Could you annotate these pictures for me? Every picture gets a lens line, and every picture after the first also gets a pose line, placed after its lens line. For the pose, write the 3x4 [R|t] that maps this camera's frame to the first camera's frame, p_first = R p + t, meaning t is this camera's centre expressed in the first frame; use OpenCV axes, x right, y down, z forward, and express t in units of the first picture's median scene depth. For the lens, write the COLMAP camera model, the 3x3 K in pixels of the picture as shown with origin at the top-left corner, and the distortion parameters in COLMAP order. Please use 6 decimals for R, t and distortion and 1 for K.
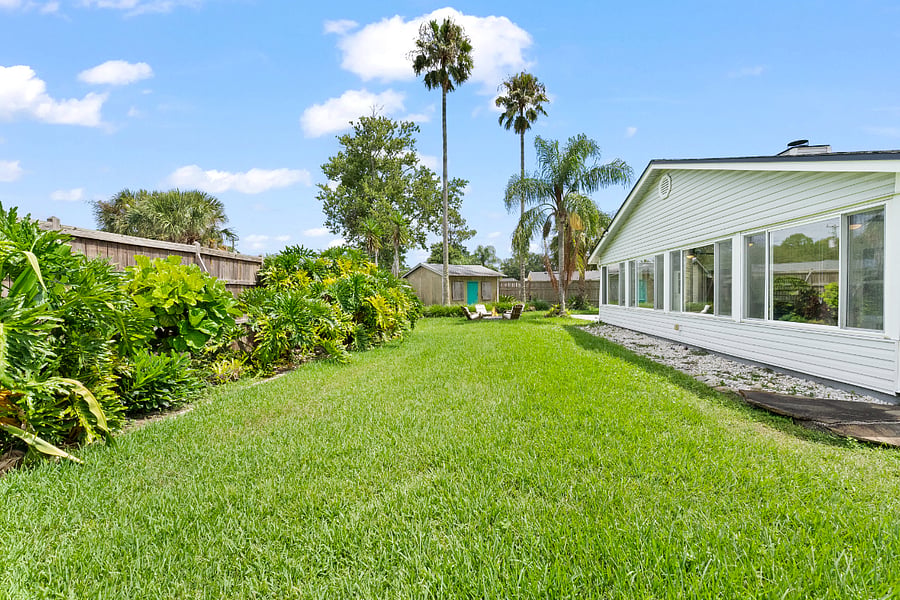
lens RADIAL K [[373.5, 0, 448.0], [0, 373.5, 297.8], [0, 0, 1]] dist [0.004233, 0.000260]
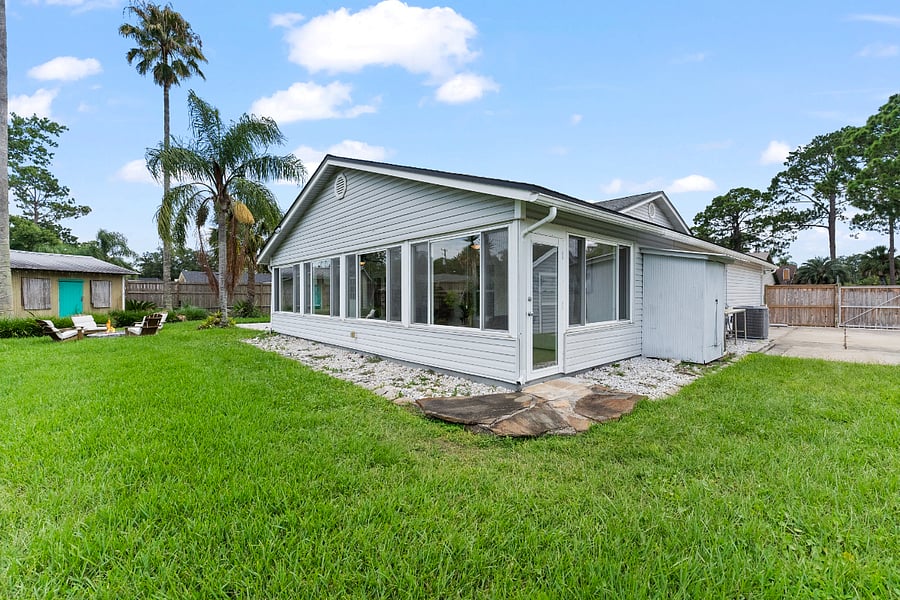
lens RADIAL K [[373.5, 0, 448.0], [0, 373.5, 297.8], [0, 0, 1]] dist [0.004233, 0.000260]
pose [[0.680162, 0.003454, 0.733054, 0.059111], [0.005569, 0.999936, -0.009878, -0.003511], [-0.733041, 0.010801, 0.680099, 0.131622]]
